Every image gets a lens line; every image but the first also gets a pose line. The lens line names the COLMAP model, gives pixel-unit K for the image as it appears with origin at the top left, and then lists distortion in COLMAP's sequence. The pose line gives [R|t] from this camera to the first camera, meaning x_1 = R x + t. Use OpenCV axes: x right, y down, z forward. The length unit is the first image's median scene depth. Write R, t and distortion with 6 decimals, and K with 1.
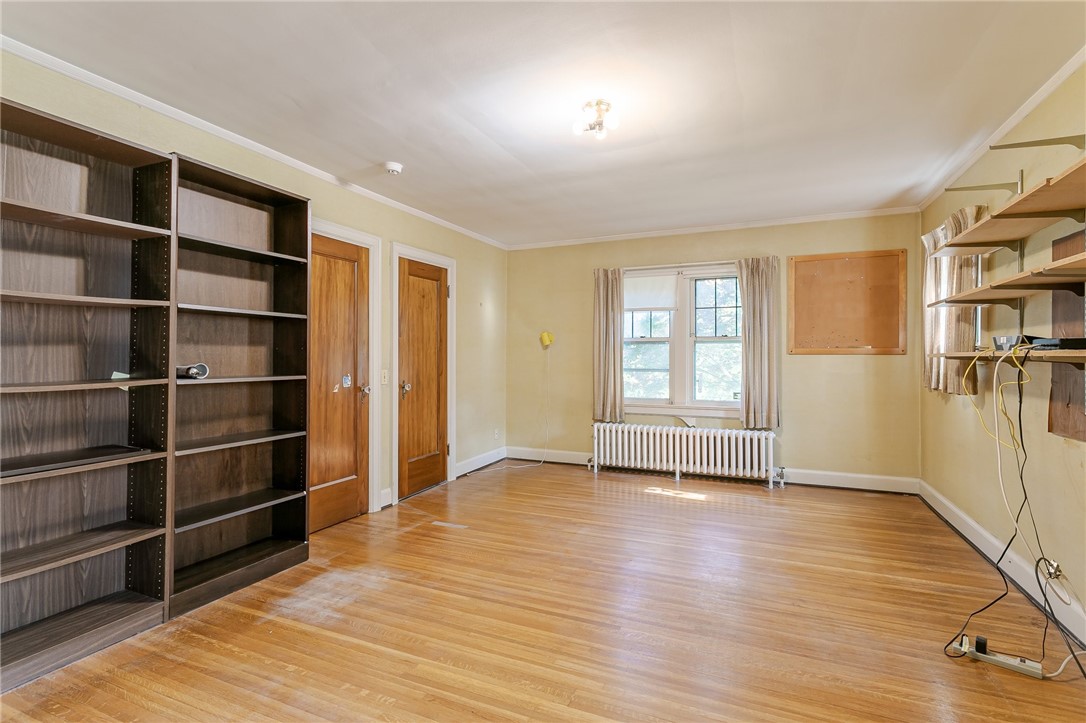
lens RADIAL K [[515.6, 0, 544.8], [0, 515.6, 355.8], [0, 0, 1]] dist [0.000803, -0.000183]
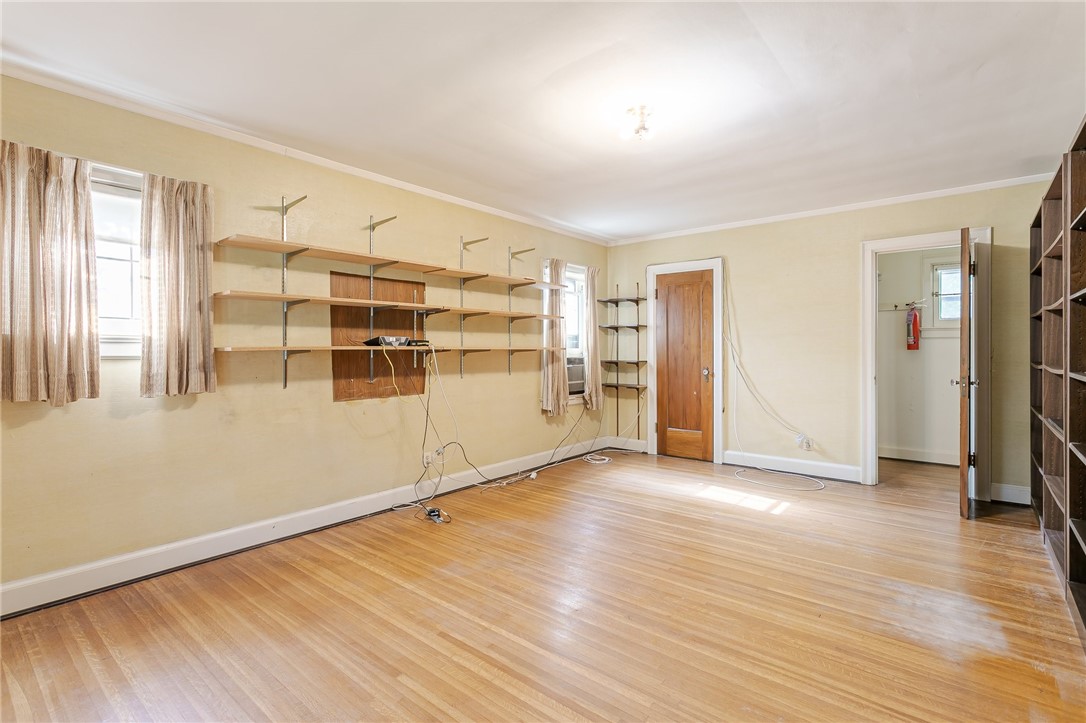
lens RADIAL K [[515.6, 0, 541.2], [0, 515.6, 354.9], [0, 0, 1]] dist [0.000803, -0.000183]
pose [[-0.960071, -0.000216, 0.279755, -0.000938], [0.003185, 0.999926, 0.011704, 0.000351], [-0.279737, 0.012127, -0.960000, 2.022263]]
